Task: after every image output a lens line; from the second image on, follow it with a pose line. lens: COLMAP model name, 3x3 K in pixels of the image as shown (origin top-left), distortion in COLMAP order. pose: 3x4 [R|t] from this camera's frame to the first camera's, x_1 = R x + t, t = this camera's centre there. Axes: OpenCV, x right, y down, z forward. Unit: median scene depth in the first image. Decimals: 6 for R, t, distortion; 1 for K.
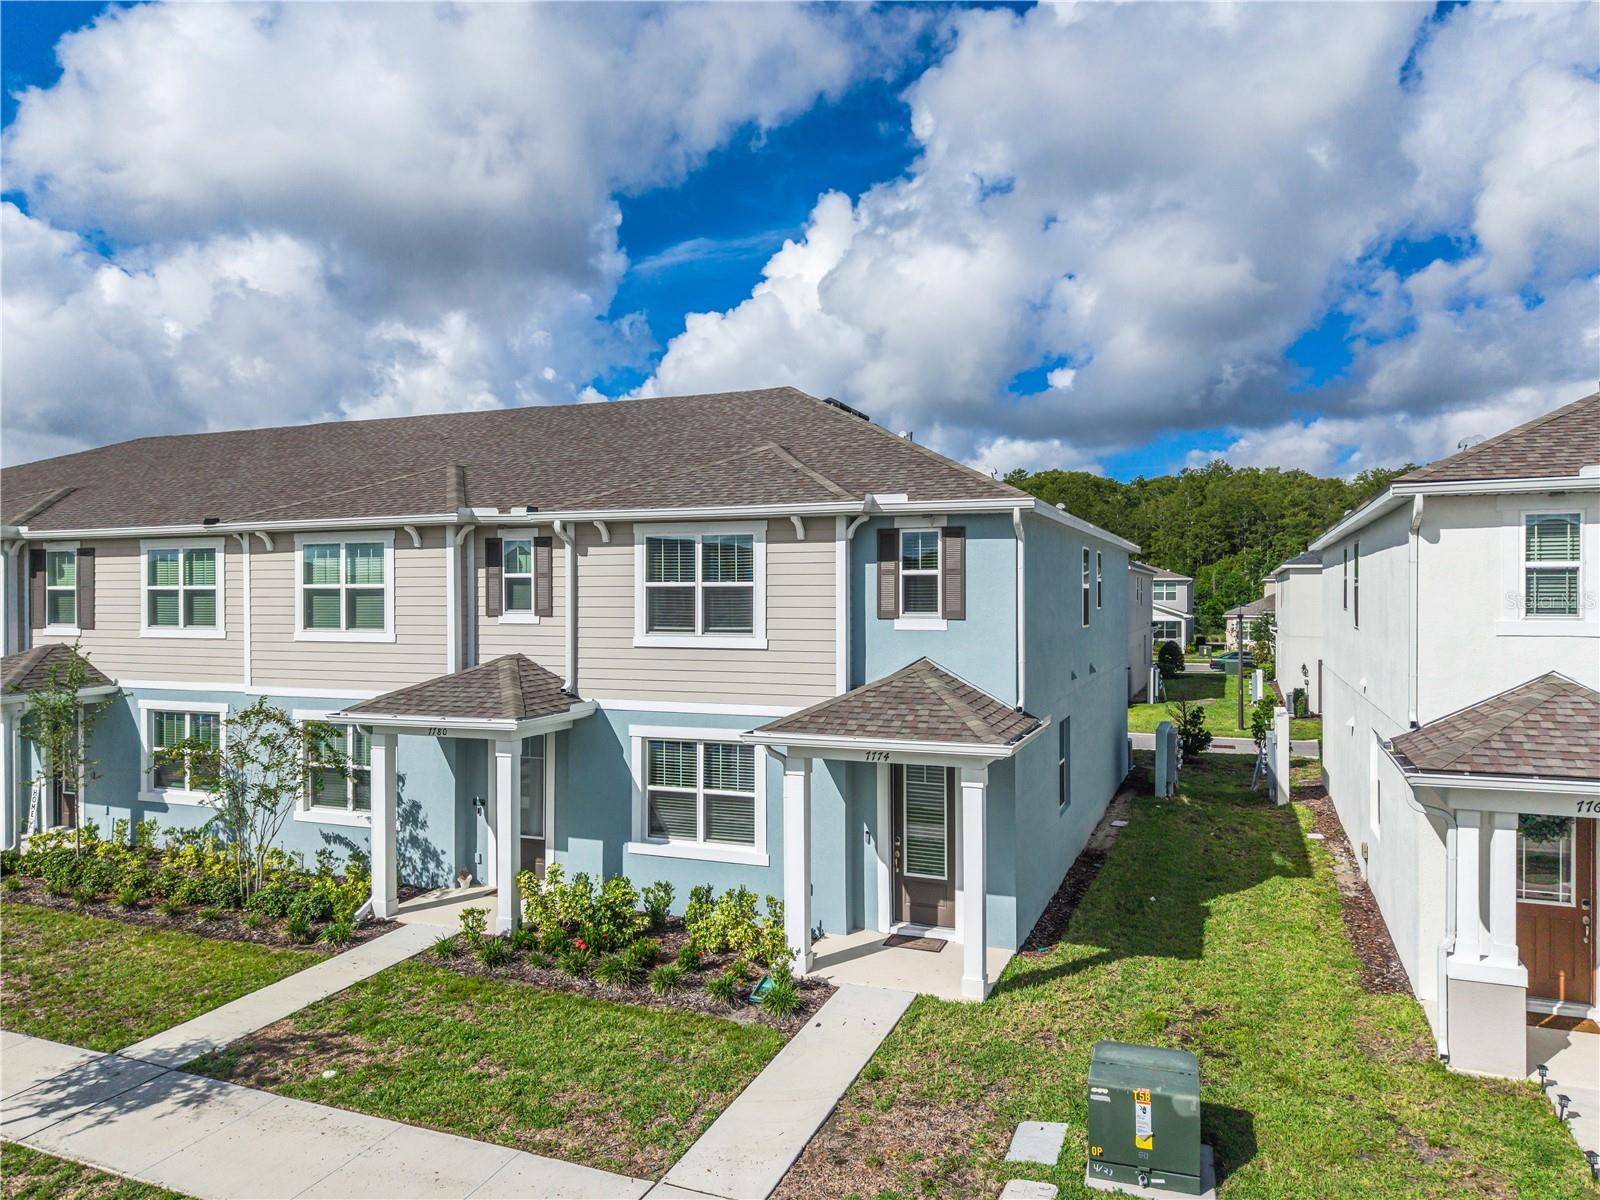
lens RADIAL K [[1083.6, 0, 803.5], [0, 1083.6, 597.4], [0, 0, 1]] dist [0.006840, -0.021364]
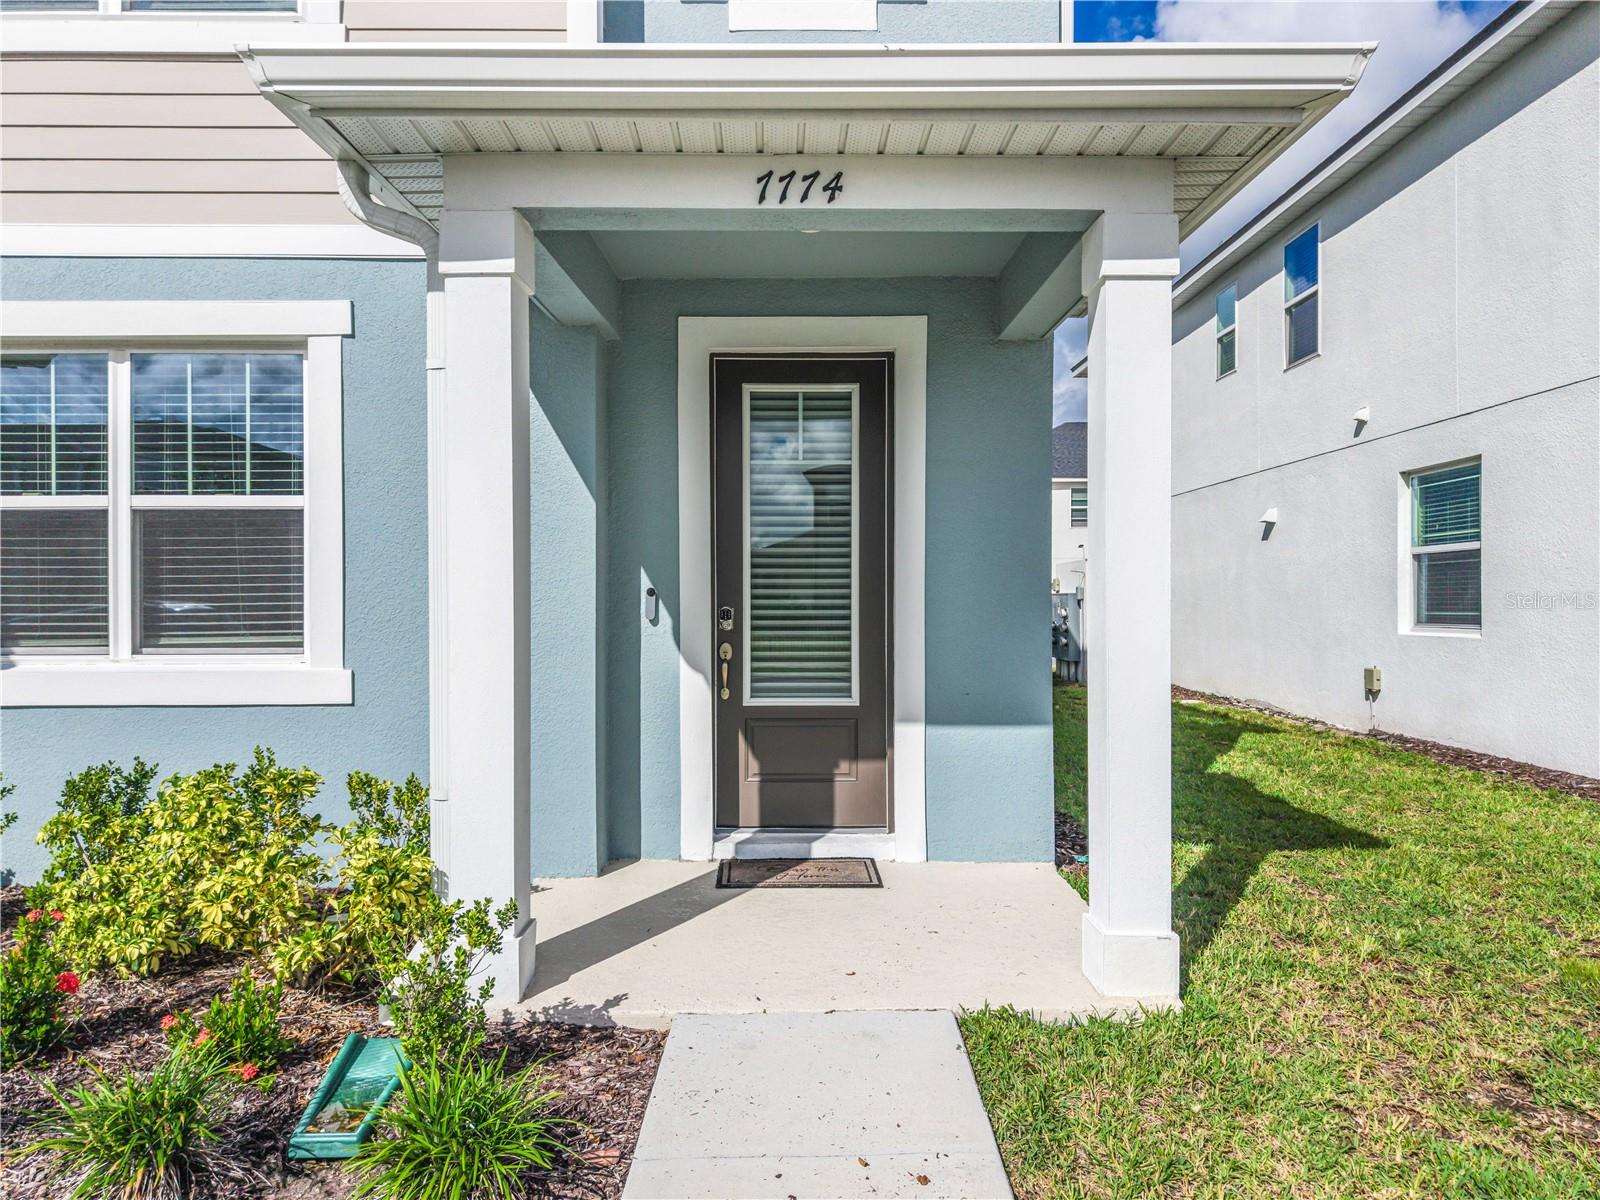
lens RADIAL K [[1083.6, 0, 843.9], [0, 1083.6, 606.4], [0, 0, 1]] dist [0.006840, -0.021364]
pose [[0.911651, -0.000717, 0.410966, -0.033247], [-0.001981, 0.999979, 0.006140, 0.230502], [-0.410961, -0.006412, 0.911630, 0.673327]]
